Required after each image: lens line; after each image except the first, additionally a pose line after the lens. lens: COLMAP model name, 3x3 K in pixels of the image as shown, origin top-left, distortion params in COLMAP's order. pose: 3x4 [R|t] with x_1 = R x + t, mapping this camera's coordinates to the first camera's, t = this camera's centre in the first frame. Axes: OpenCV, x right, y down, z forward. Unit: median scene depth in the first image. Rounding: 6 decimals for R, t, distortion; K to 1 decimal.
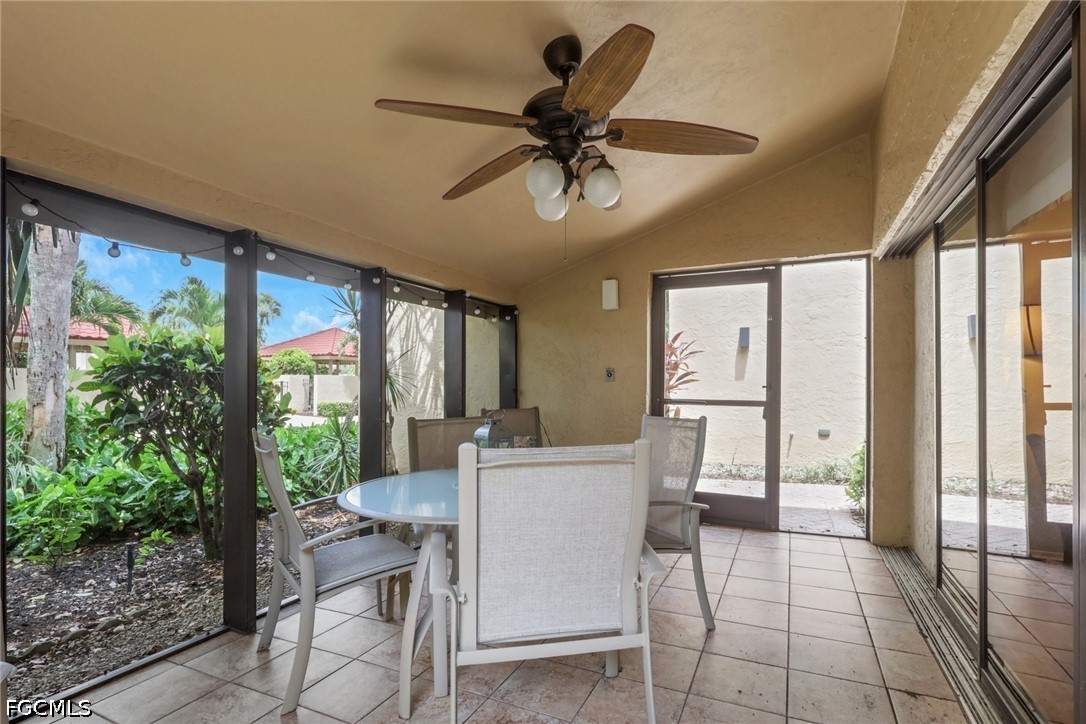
lens RADIAL K [[520.9, 0, 544.8], [0, 520.9, 384.7], [0, 0, 1]] dist [0.000574, -0.000319]
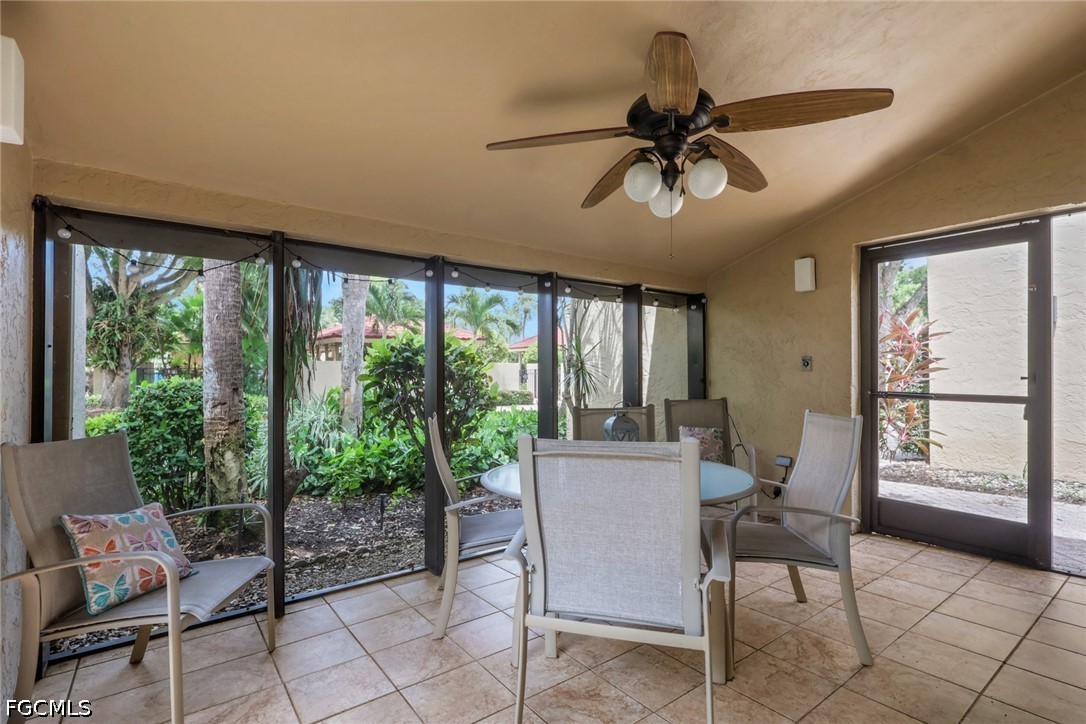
lens RADIAL K [[520.9, 0, 544.0], [0, 520.9, 366.3], [0, 0, 1]] dist [0.000574, -0.000319]
pose [[0.887380, -0.008116, -0.460968, 0.199833], [0.004257, 0.999947, -0.009411, -0.012193], [0.461019, 0.006389, 0.887367, -0.005211]]
